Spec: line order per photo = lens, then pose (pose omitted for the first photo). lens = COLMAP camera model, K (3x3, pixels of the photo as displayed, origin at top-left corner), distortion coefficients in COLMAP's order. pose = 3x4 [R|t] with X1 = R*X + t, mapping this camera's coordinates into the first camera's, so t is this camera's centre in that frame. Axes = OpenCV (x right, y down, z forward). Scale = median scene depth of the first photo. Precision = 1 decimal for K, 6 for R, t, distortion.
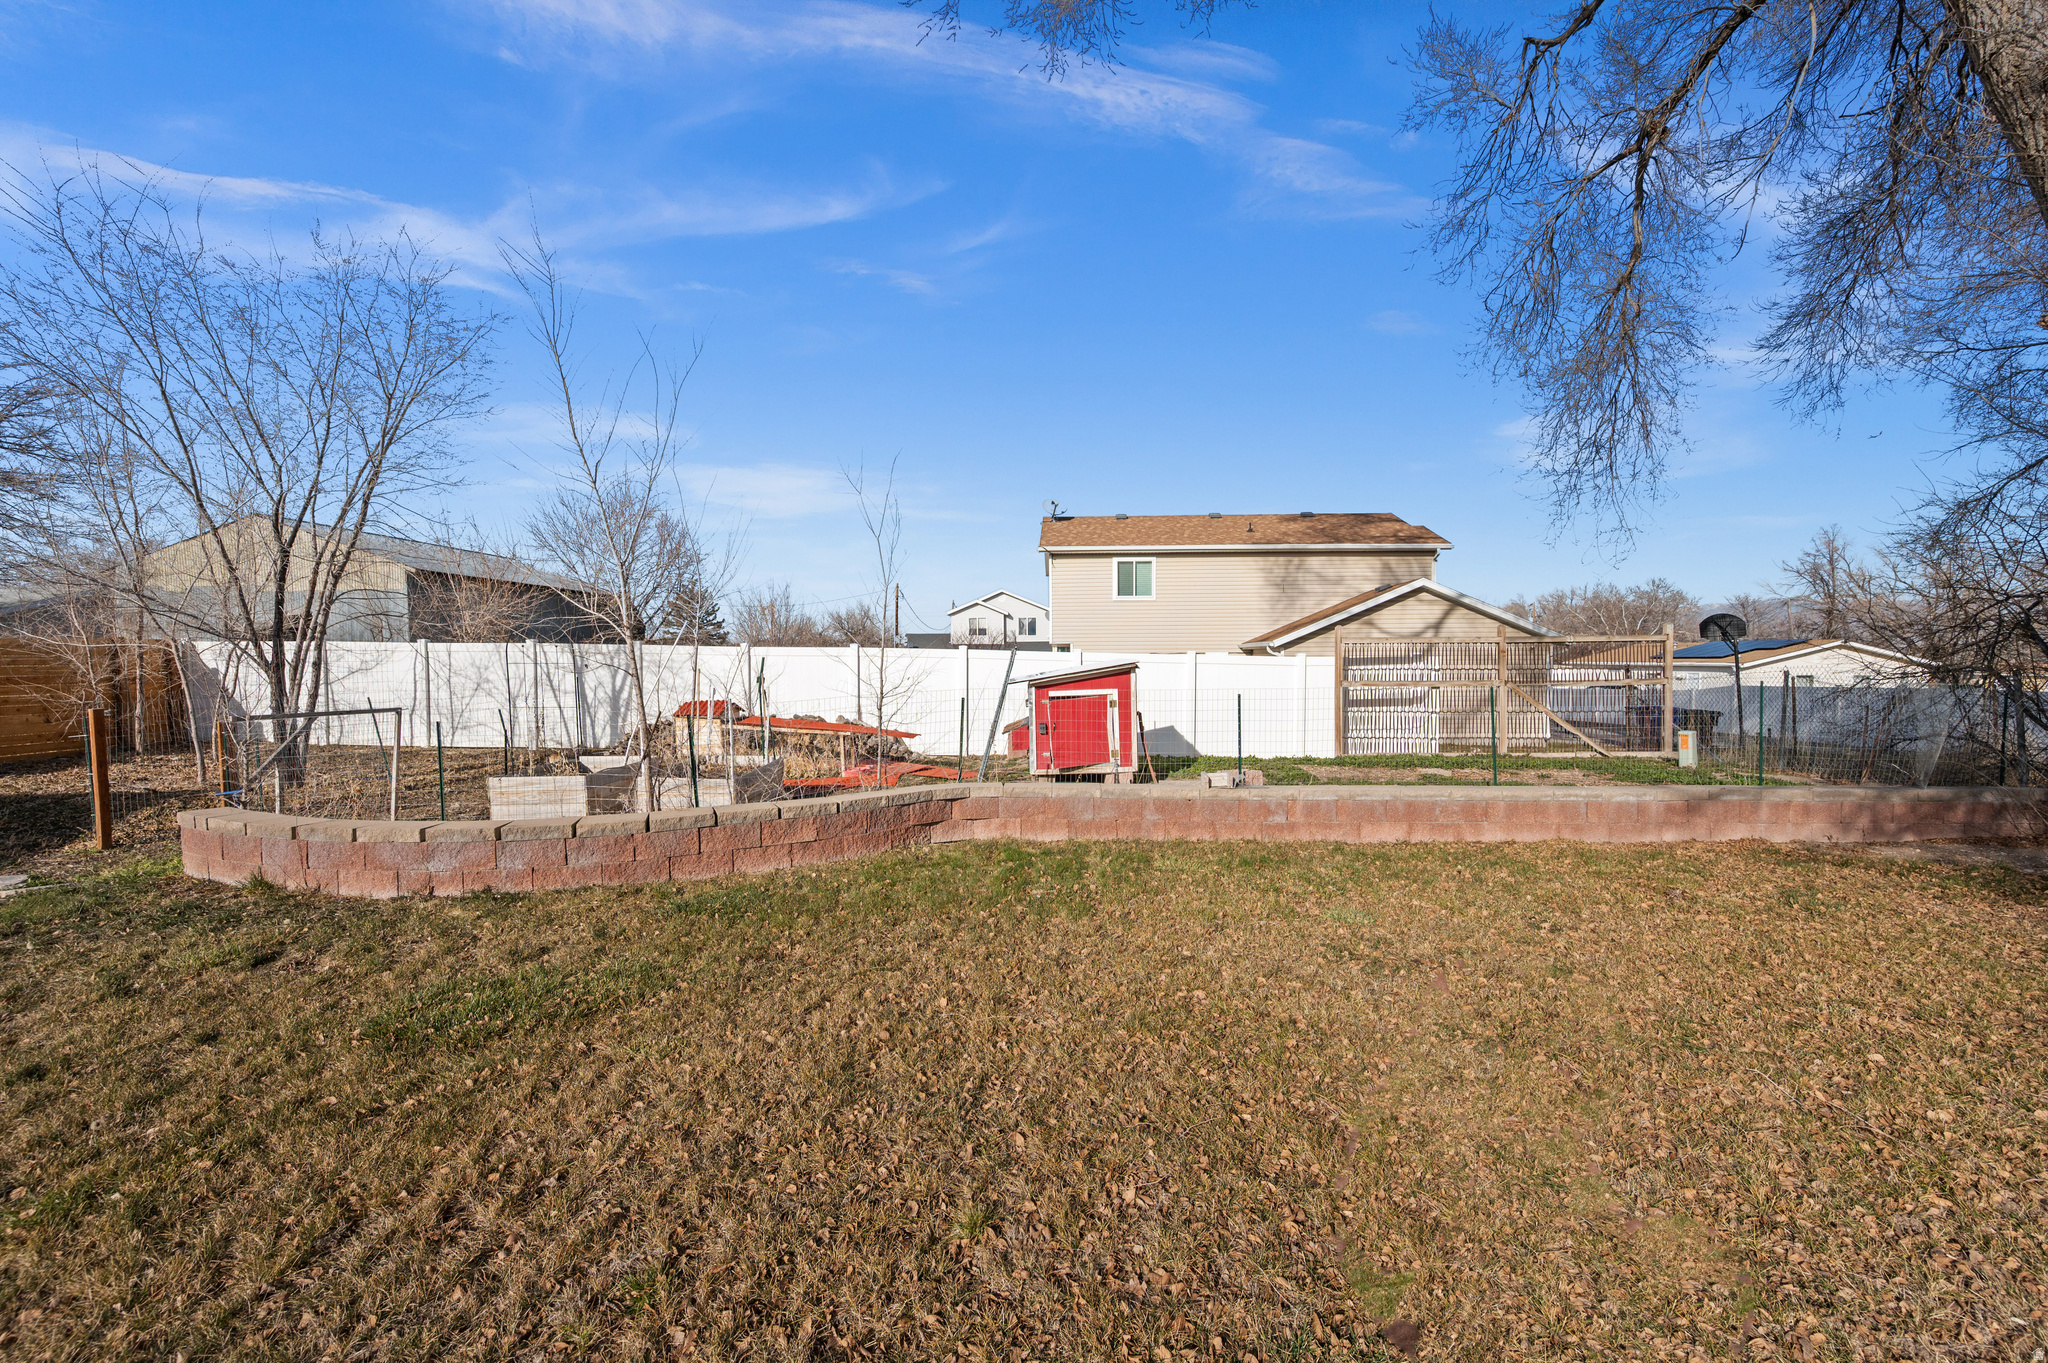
lens RADIAL K [[815.5, 0, 1013.4], [0, 815.5, 690.2], [0, 0, 1]] dist [-0.002429, -0.000505]
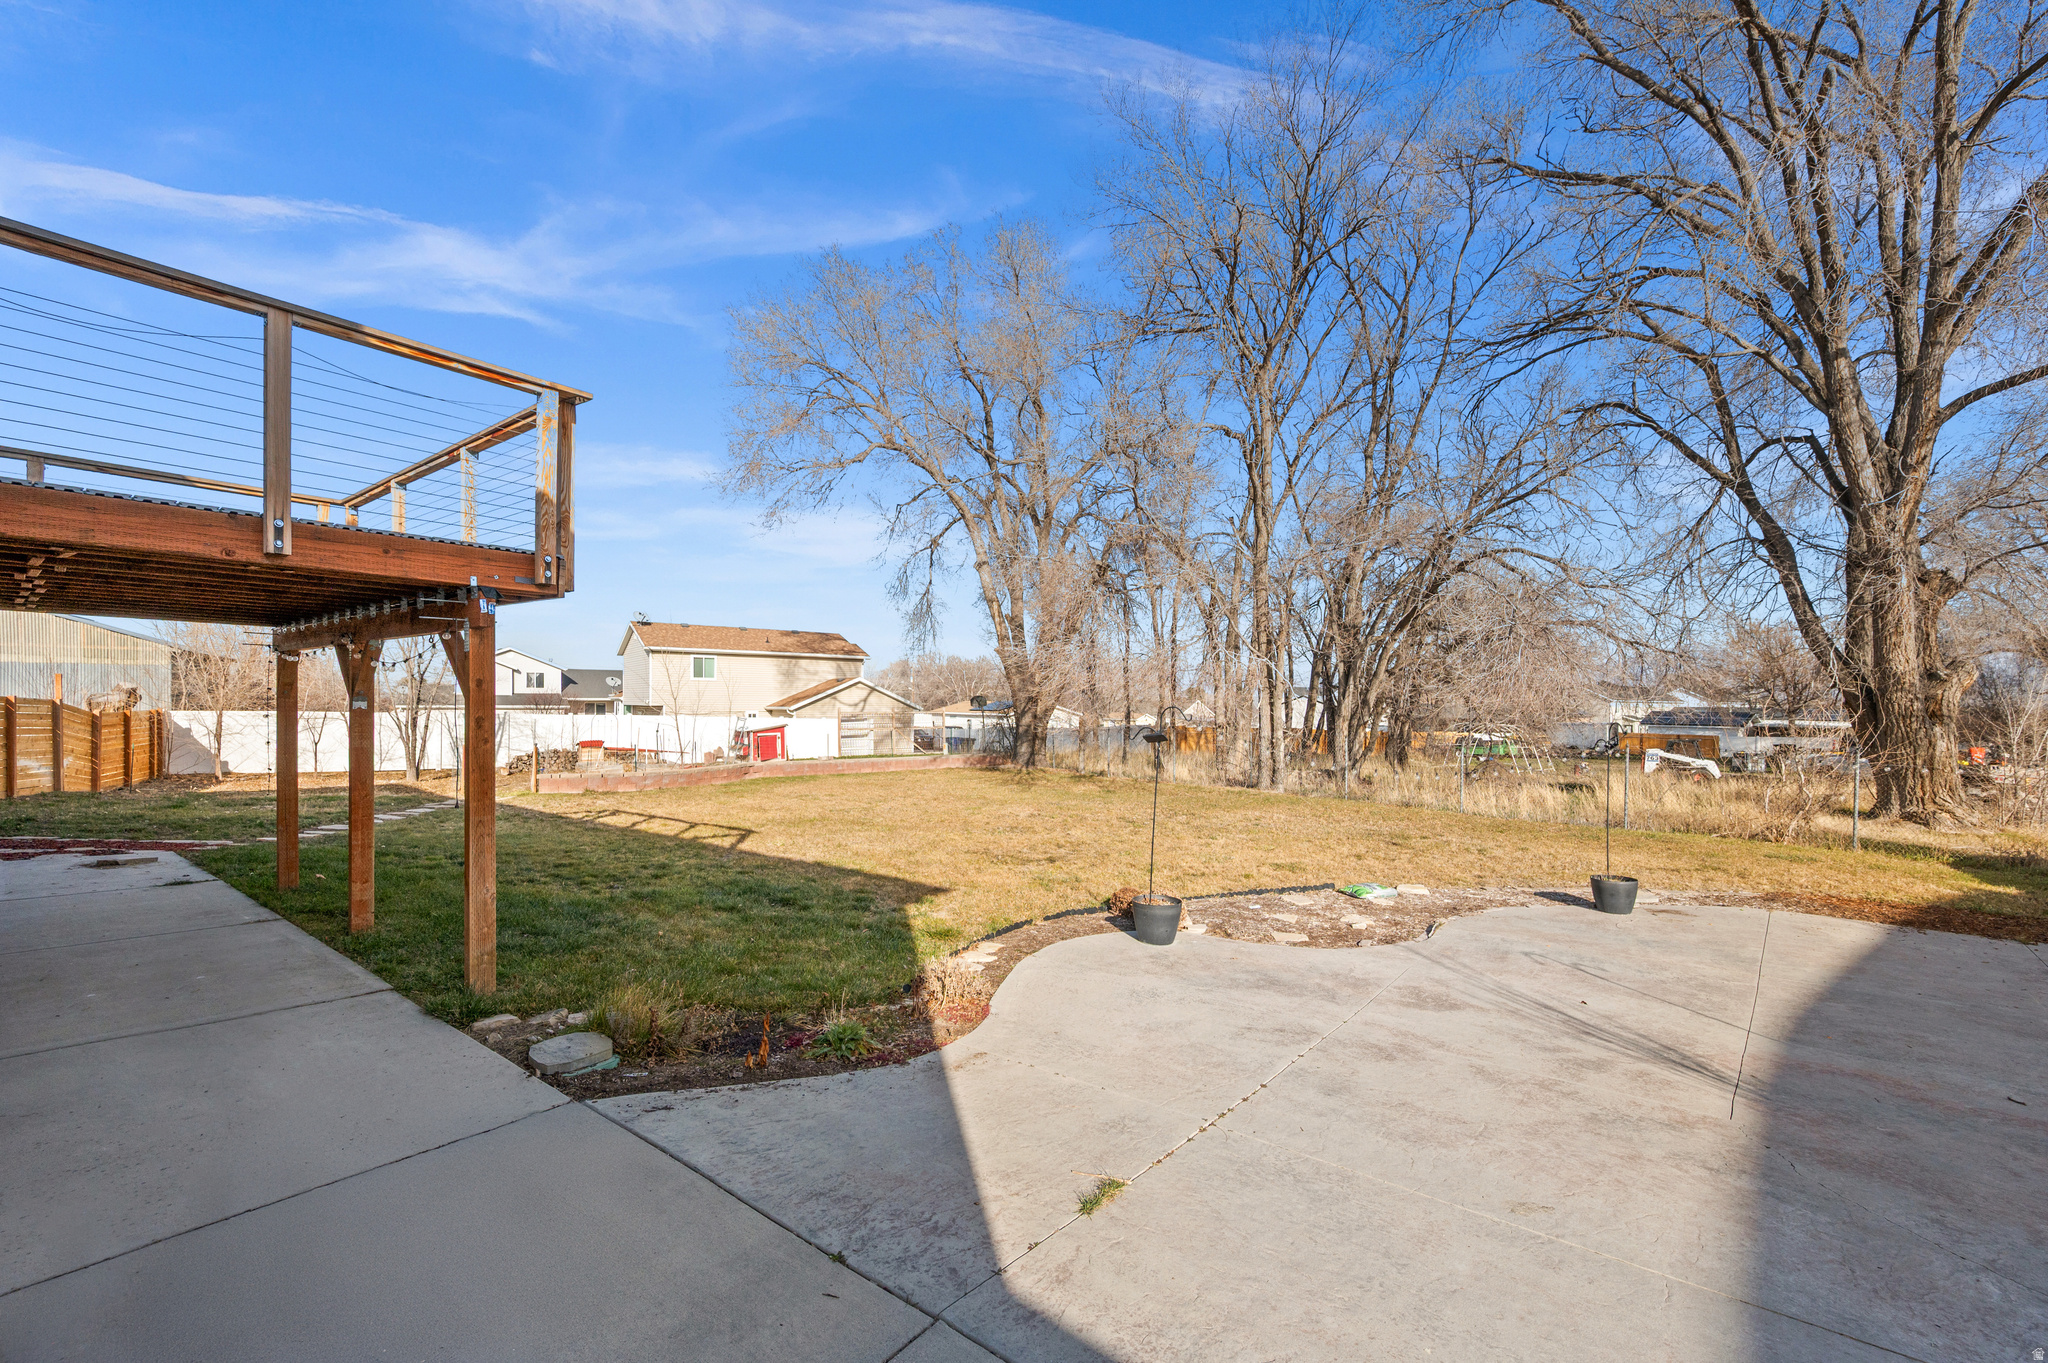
lens RADIAL K [[815.5, 0, 1022.5], [0, 815.5, 696.4], [0, 0, 1]] dist [-0.002429, -0.000505]
pose [[0.765843, 0.015236, 0.642847, -0.431336], [0.012951, 0.999151, -0.039110, -0.002573], [-0.642897, 0.038278, 0.764996, -0.717897]]
